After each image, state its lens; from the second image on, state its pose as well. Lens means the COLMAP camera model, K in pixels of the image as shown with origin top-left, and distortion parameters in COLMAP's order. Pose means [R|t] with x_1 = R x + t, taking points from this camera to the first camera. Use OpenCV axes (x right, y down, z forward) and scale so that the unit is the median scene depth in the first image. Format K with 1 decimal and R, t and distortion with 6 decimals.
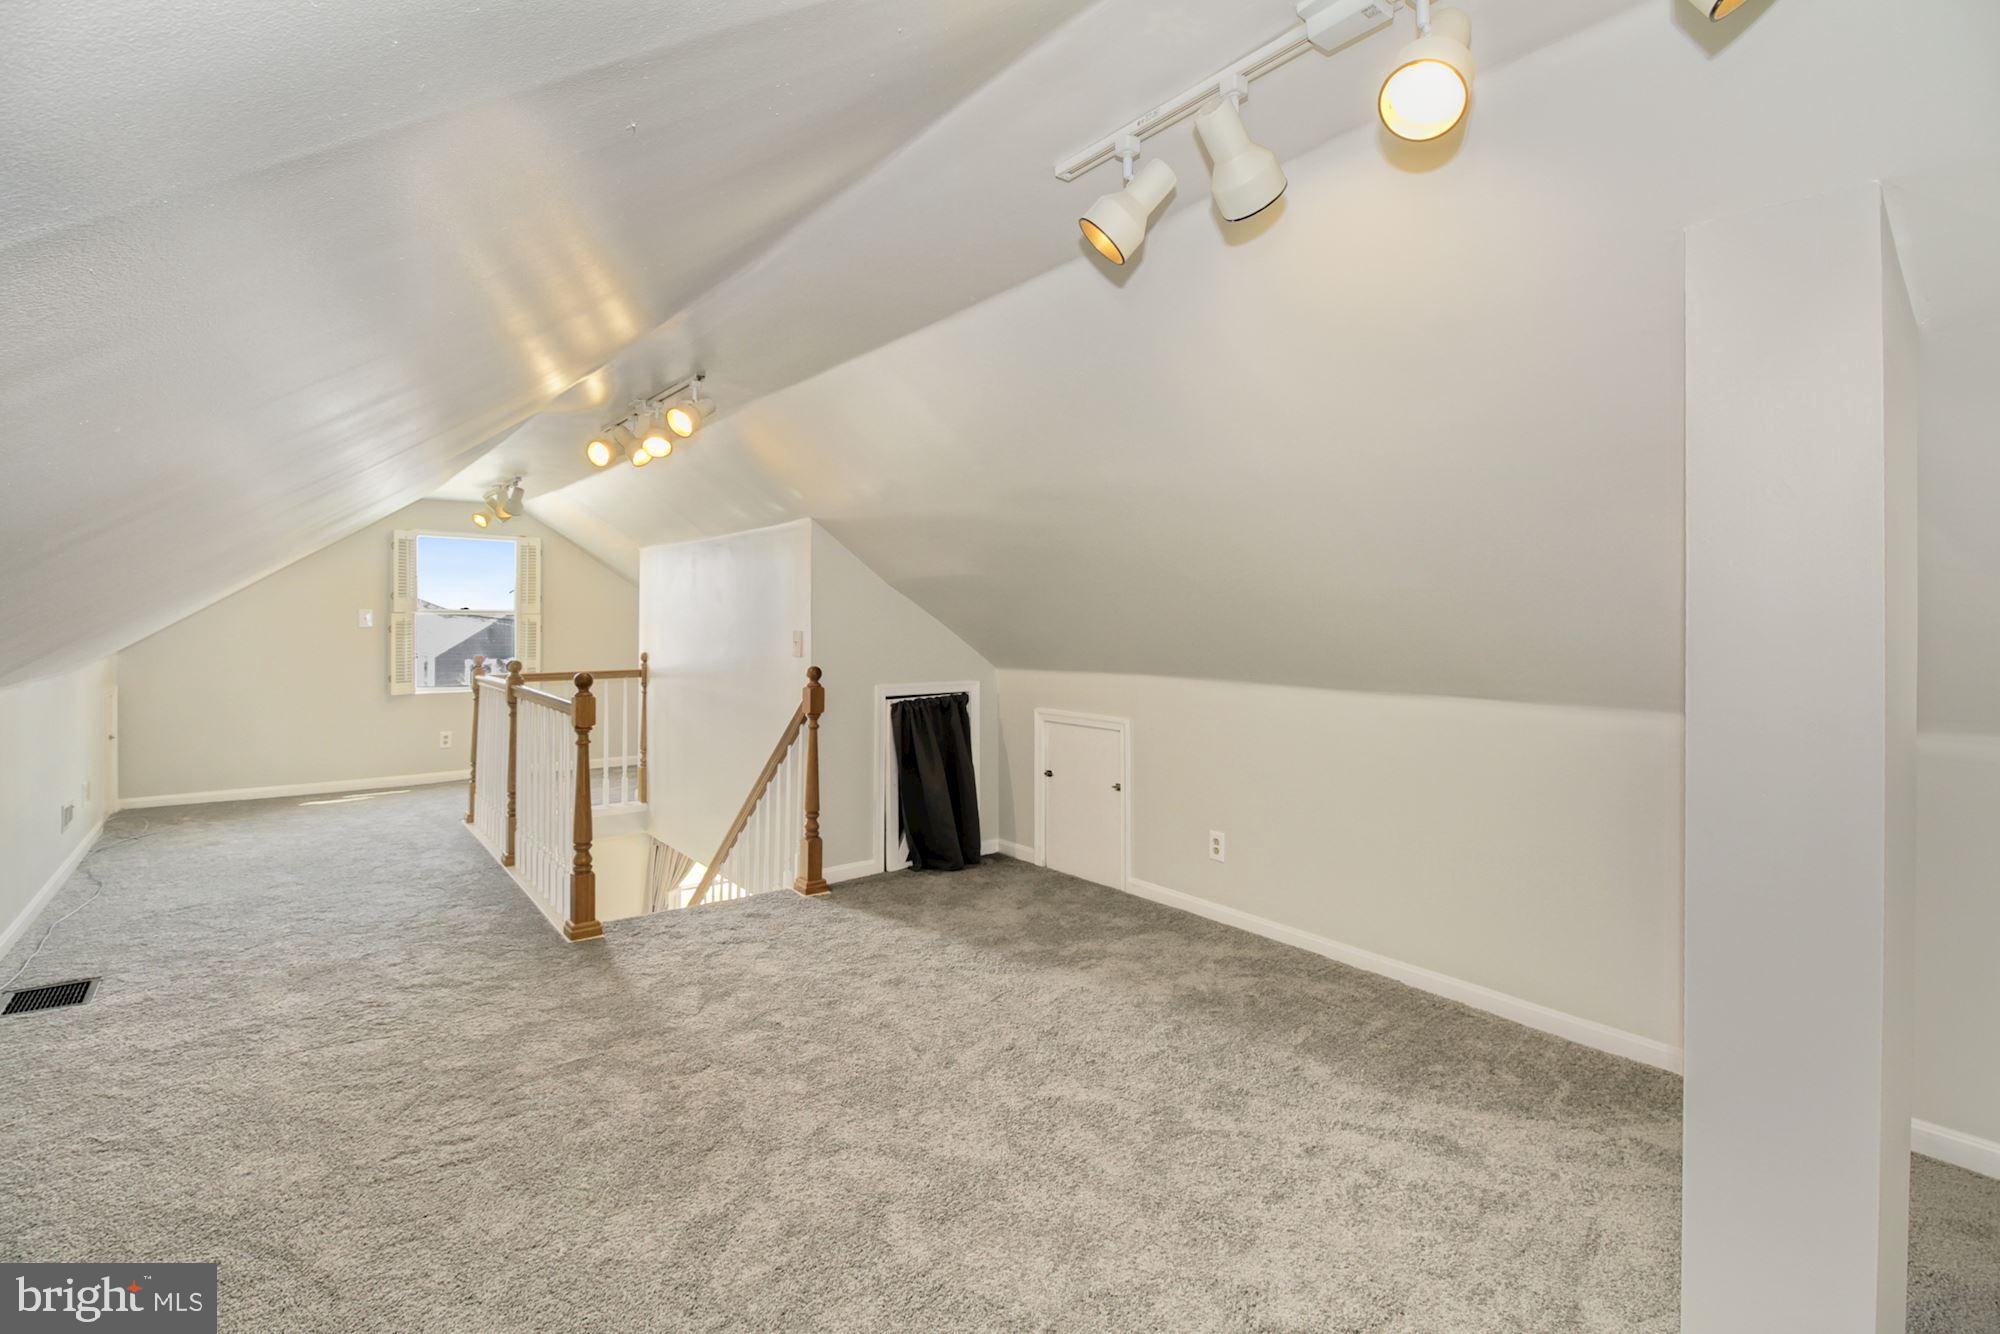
lens RADIAL K [[940.0, 0, 1001.0], [0, 940.0, 626.6], [0, 0, 1]] dist [0.000207, -0.013474]
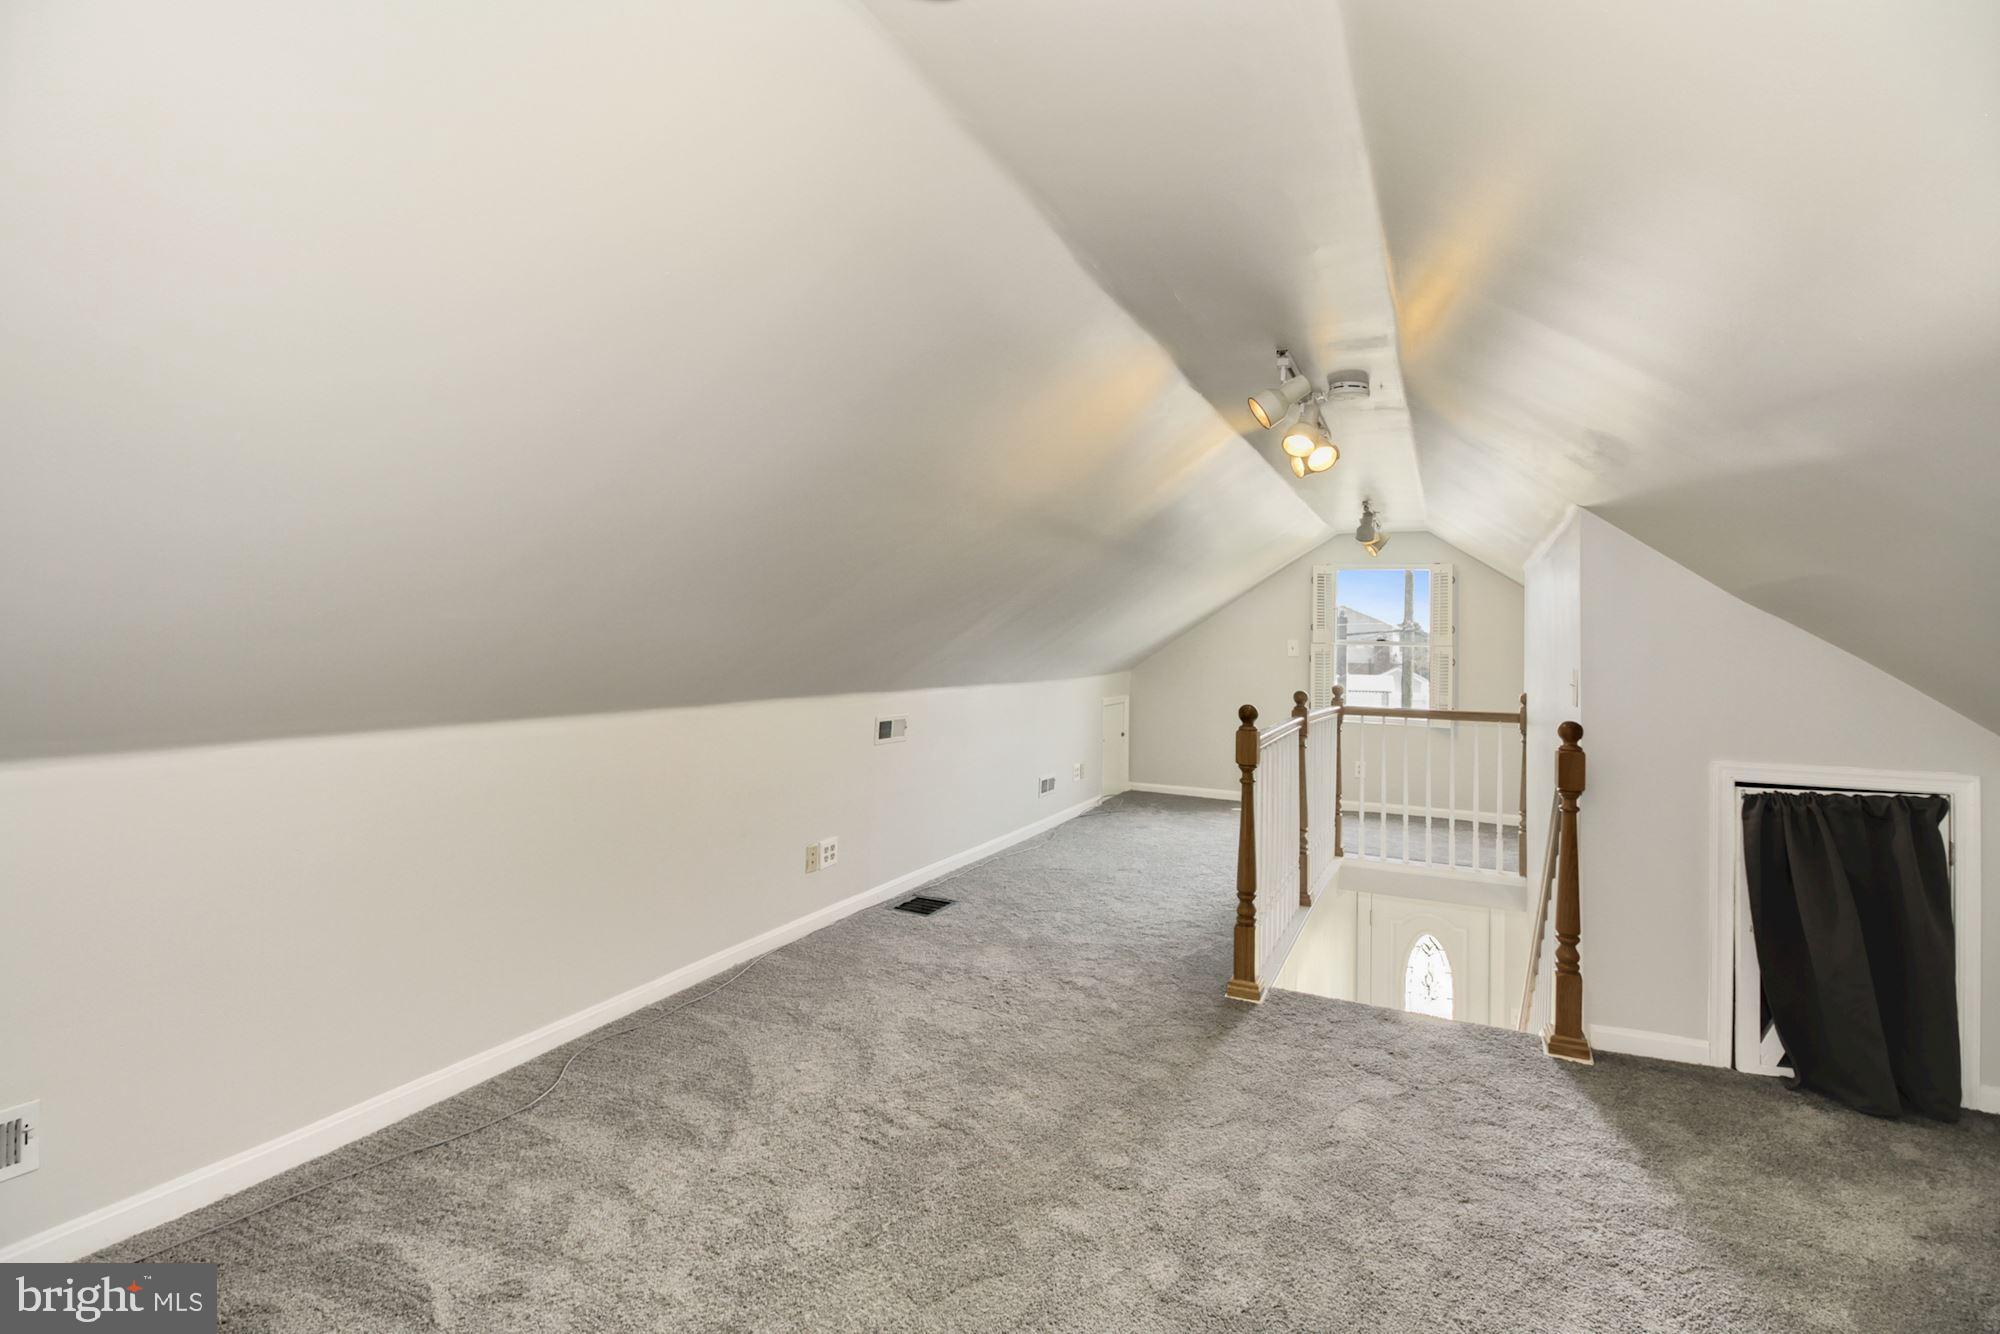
lens RADIAL K [[940.0, 0, 1001.0], [0, 940.0, 626.6], [0, 0, 1]] dist [0.000207, -0.013474]
pose [[0.436286, -0.008928, -0.899764, 0.217194], [-0.026486, 0.999390, -0.022759, 0.000079], [0.899418, 0.033760, 0.435783, 0.301436]]
